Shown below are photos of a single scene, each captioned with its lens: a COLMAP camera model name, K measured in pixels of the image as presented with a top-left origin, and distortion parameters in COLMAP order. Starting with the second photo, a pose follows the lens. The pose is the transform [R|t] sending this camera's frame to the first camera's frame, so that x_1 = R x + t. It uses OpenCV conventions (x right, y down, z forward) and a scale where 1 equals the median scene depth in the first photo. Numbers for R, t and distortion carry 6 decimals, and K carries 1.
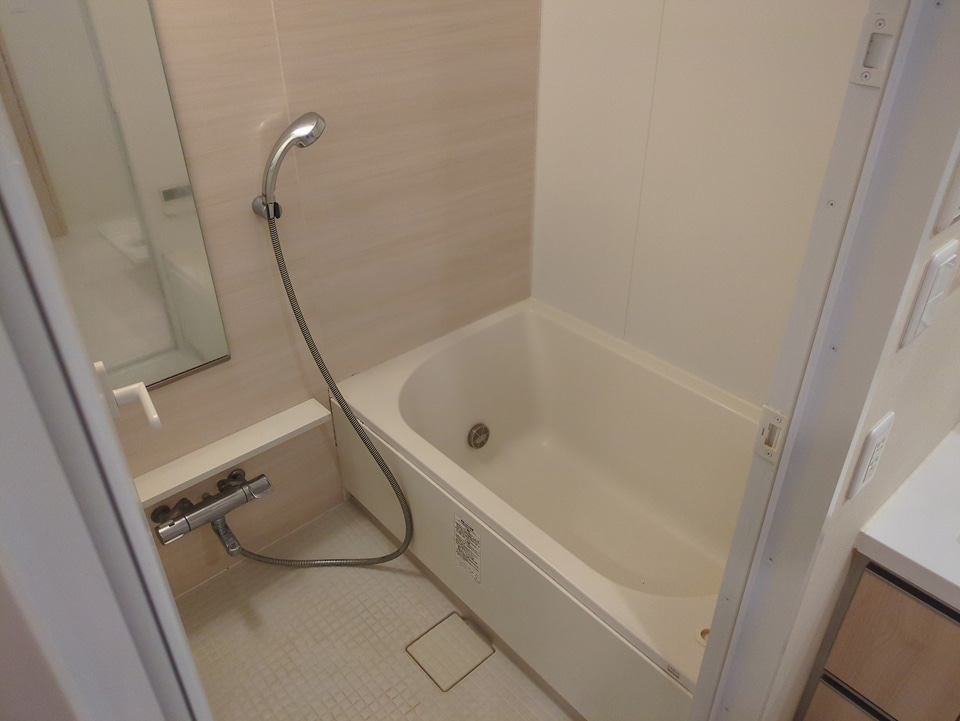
lens RADIAL K [[715.9, 0, 482.0], [0, 715.9, 341.3], [0, 0, 1]] dist [0.037056, -0.029021]
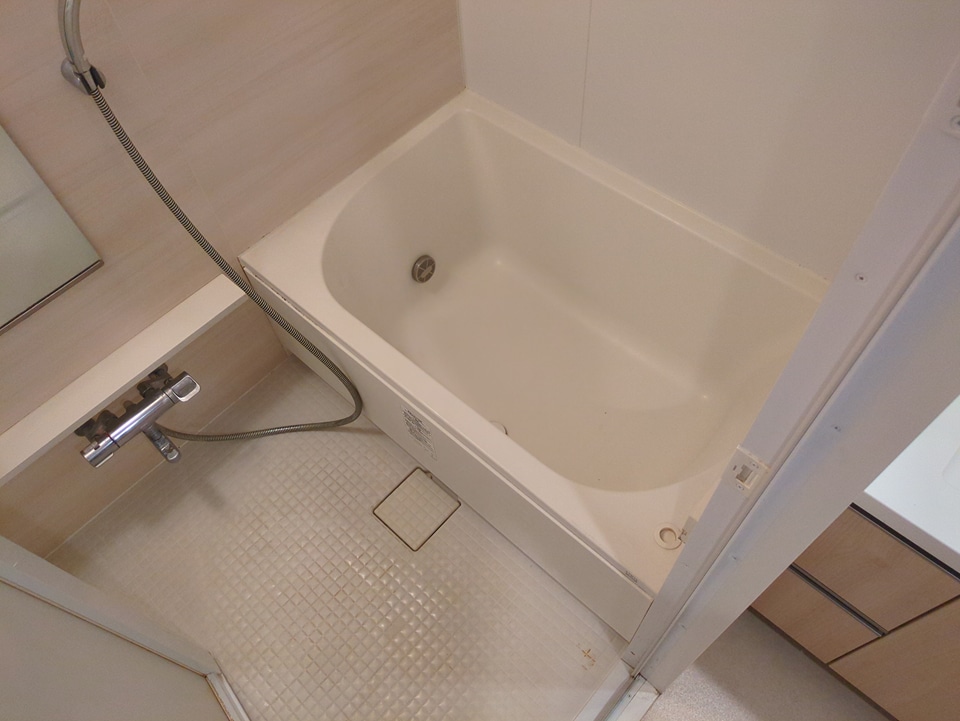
lens RADIAL K [[715.9, 0, 476.4], [0, 715.9, 365.0], [0, 0, 1]] dist [0.037056, -0.029021]
pose [[0.994196, -0.107501, 0.004240, 0.056284], [0.095216, 0.897560, 0.430487, -0.177120], [-0.050083, -0.427585, 0.902587, 0.169448]]
